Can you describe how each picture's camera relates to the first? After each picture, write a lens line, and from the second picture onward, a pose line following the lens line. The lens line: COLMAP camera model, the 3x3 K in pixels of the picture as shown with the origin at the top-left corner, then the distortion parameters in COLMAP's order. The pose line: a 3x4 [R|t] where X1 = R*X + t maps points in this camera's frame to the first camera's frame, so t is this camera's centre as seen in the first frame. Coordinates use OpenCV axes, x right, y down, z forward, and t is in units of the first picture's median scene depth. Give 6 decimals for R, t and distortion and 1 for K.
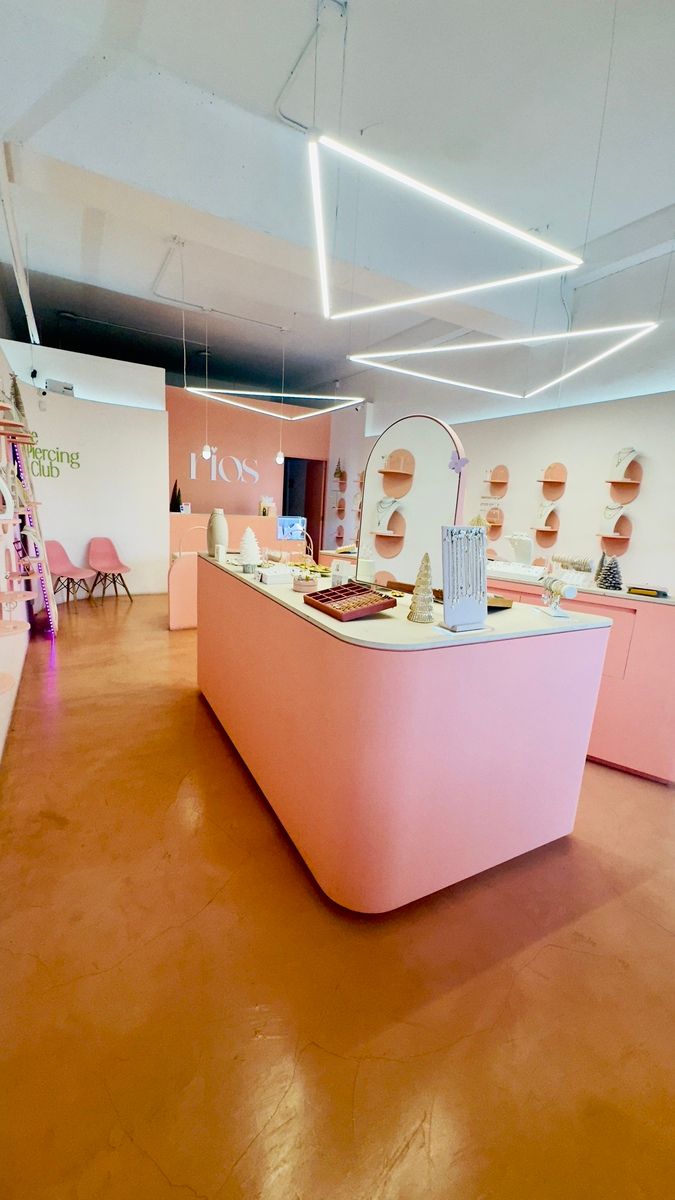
lens RADIAL K [[474.1, 0, 337.7], [0, 474.1, 600.8], [0, 0, 1]] dist [-0.000967, 0.000093]
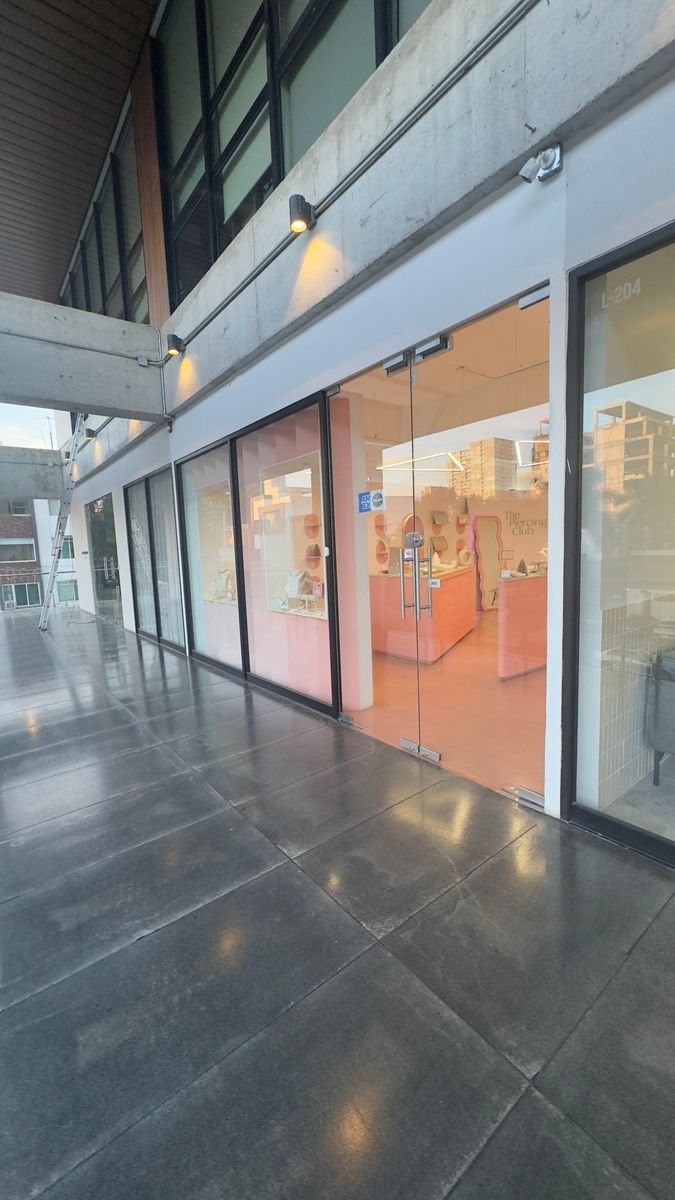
lens RADIAL K [[474.1, 0, 337.9], [0, 474.1, 599.0], [0, 0, 1]] dist [-0.000967, 0.000093]
pose [[0.143126, 0.037355, -0.988999, 0.964024], [-0.172812, 0.984879, 0.012190, 0.079879], [0.974500, 0.169167, 0.147417, 0.034774]]
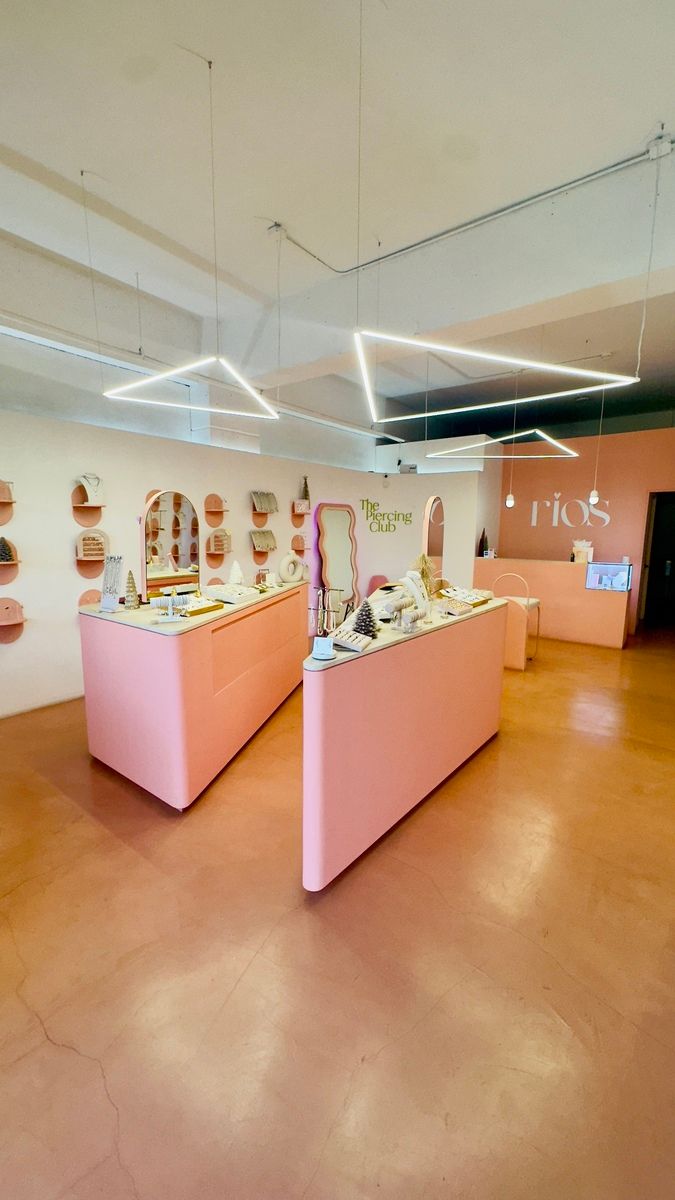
lens RADIAL K [[474.1, 0, 333.3], [0, 474.1, 598.4], [0, 0, 1]] dist [-0.000967, 0.000093]
pose [[0.391041, 0.070157, -0.917695, 0.553936], [-0.186312, 0.982481, -0.004280, -0.022400], [0.901318, 0.172651, 0.397262, 0.267885]]
